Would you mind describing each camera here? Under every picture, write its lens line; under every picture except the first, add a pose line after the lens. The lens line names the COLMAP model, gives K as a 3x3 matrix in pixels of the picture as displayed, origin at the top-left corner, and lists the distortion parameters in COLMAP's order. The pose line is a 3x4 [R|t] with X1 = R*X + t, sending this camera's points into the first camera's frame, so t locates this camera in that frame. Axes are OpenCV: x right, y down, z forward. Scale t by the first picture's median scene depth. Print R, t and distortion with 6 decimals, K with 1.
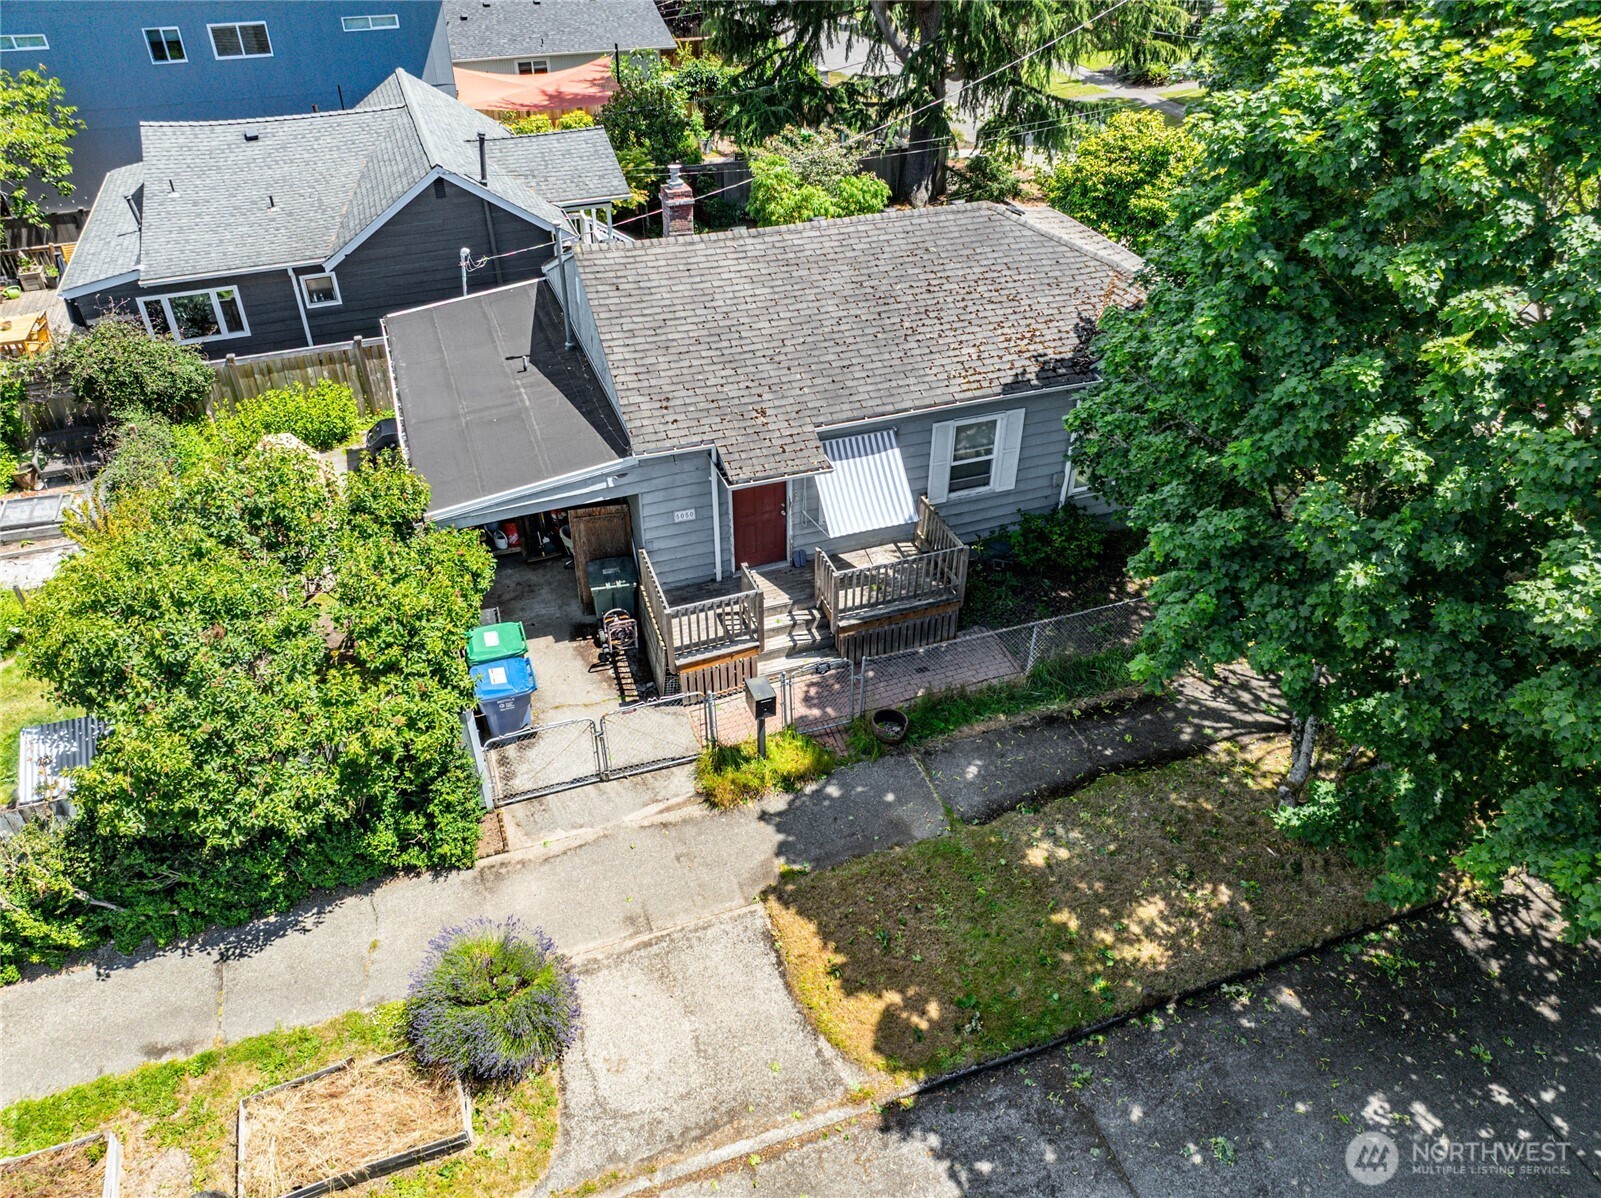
lens RADIAL K [[1119.8, 0, 804.5], [0, 1119.8, 603.2], [0, 0, 1]] dist [-0.035033, 0.001075]
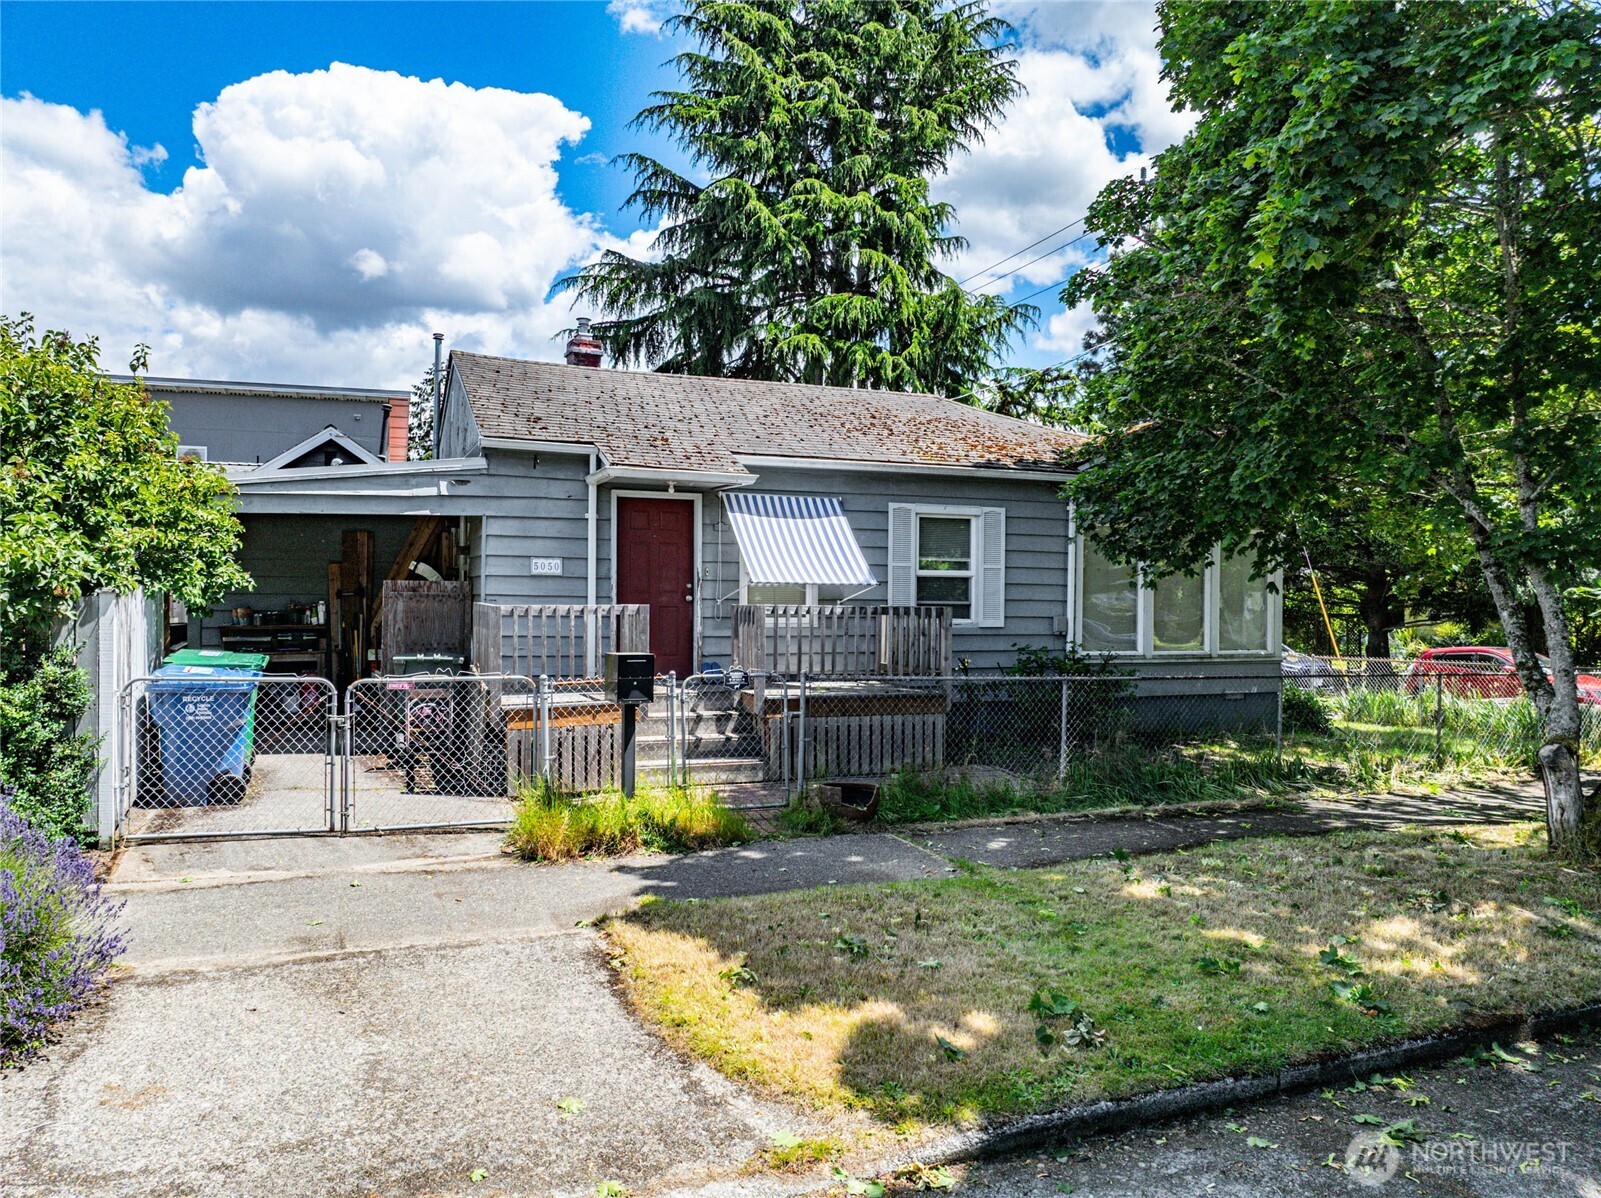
lens RADIAL K [[1122.9, 0, 800.5], [0, 1122.9, 599.0], [0, 0, 1]] dist [-0.043252, -0.004453]
pose [[0.999241, 0.000296, 0.038959, 0.026507], [0.022829, 0.805867, -0.591657, 0.375549], [-0.031571, 0.592097, 0.805248, 0.456346]]
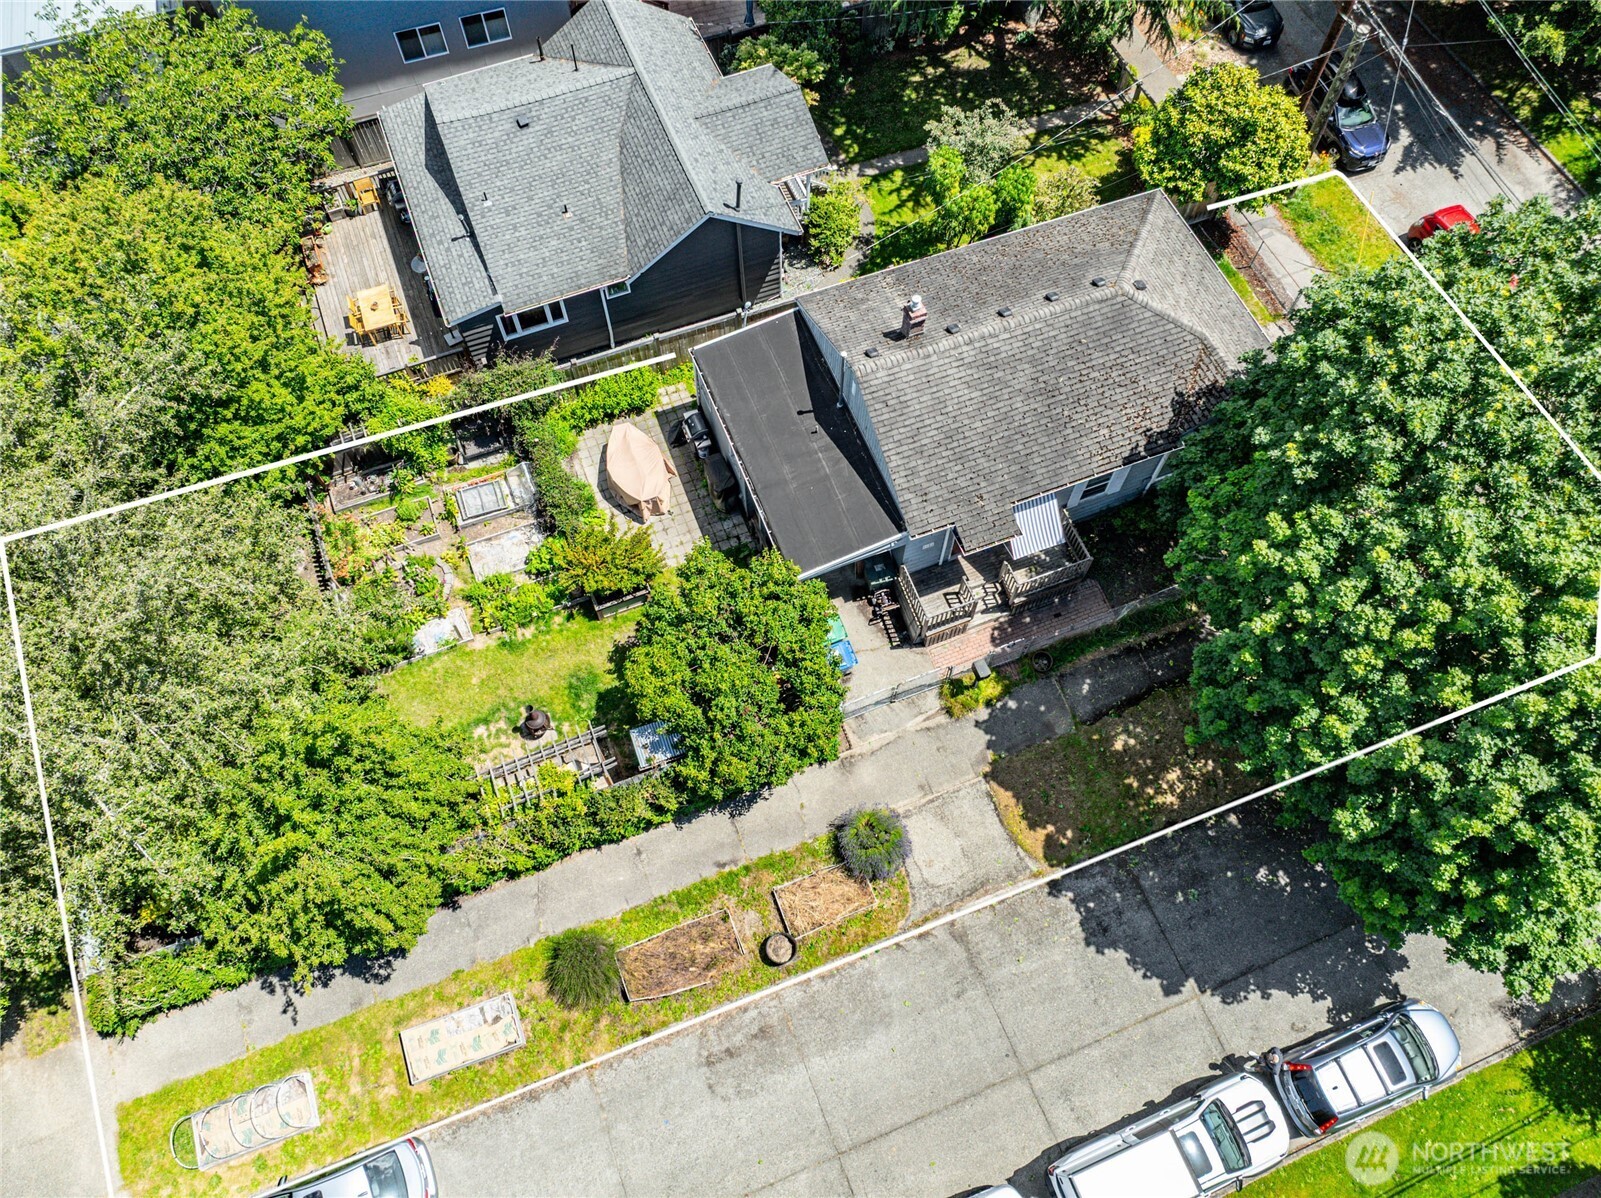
lens RADIAL K [[1122.9, 0, 800.5], [0, 1122.9, 599.0], [0, 0, 1]] dist [-0.043252, -0.004453]
pose [[0.999859, -0.016279, 0.004217, -0.322516], [0.012403, 0.883231, 0.468774, -0.840034], [-0.011356, -0.468656, 0.883308, -0.556736]]
